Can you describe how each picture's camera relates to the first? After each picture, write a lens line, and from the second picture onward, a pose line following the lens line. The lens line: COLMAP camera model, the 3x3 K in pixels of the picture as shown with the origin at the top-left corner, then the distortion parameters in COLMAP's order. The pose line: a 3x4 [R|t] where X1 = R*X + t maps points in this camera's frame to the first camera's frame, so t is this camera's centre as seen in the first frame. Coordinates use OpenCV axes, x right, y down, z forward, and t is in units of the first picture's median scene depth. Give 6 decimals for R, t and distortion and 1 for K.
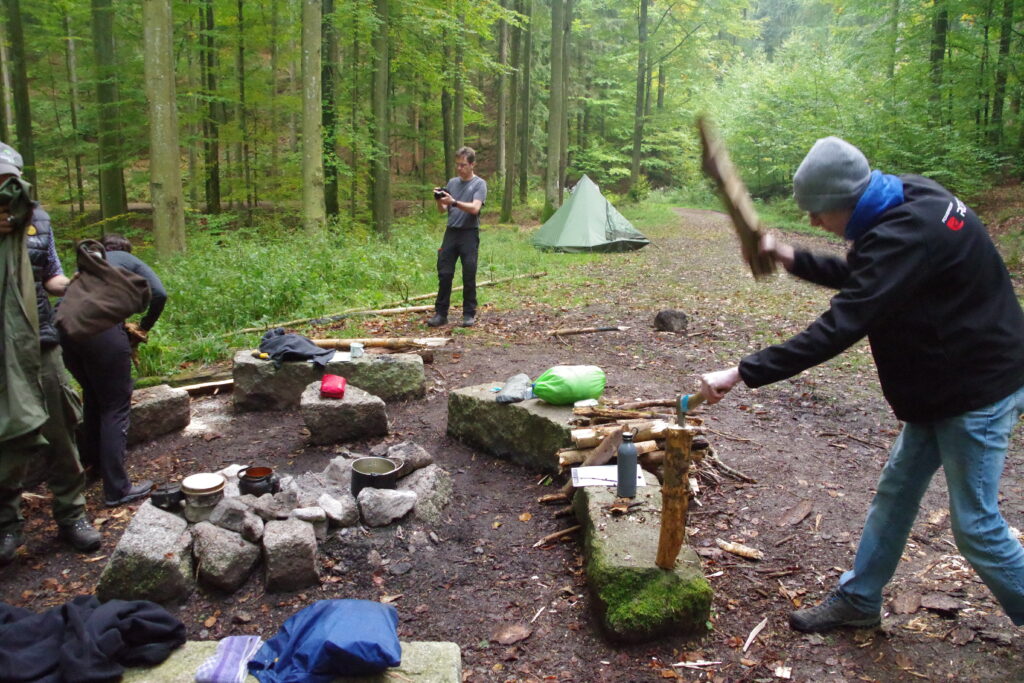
lens RADIAL K [[833.8, 0, 510.1], [0, 833.8, 341.7], [0, 0, 1]] dist [-0.010882, -0.001587]
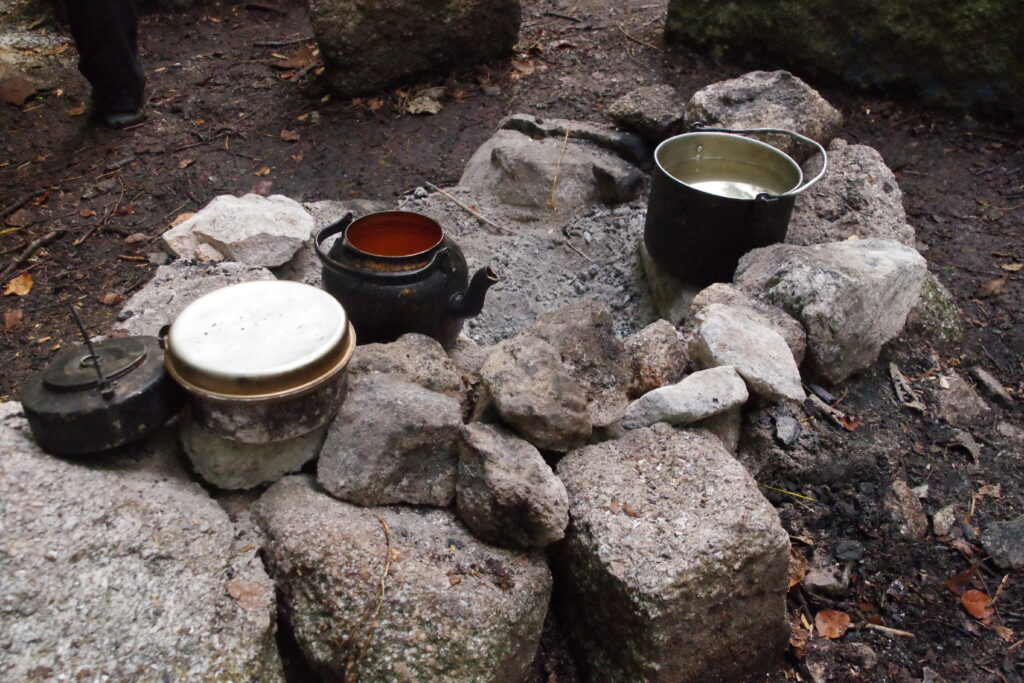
lens RADIAL K [[1126.7, 0, 513.1], [0, 1126.7, 339.7], [0, 0, 1]] dist [0.004451, 0.000000]
pose [[0.984027, -0.107701, 0.141746, -0.348055], [0.048319, 0.927926, 0.369620, 0.063627], [-0.171338, -0.356867, 0.918308, 0.716148]]
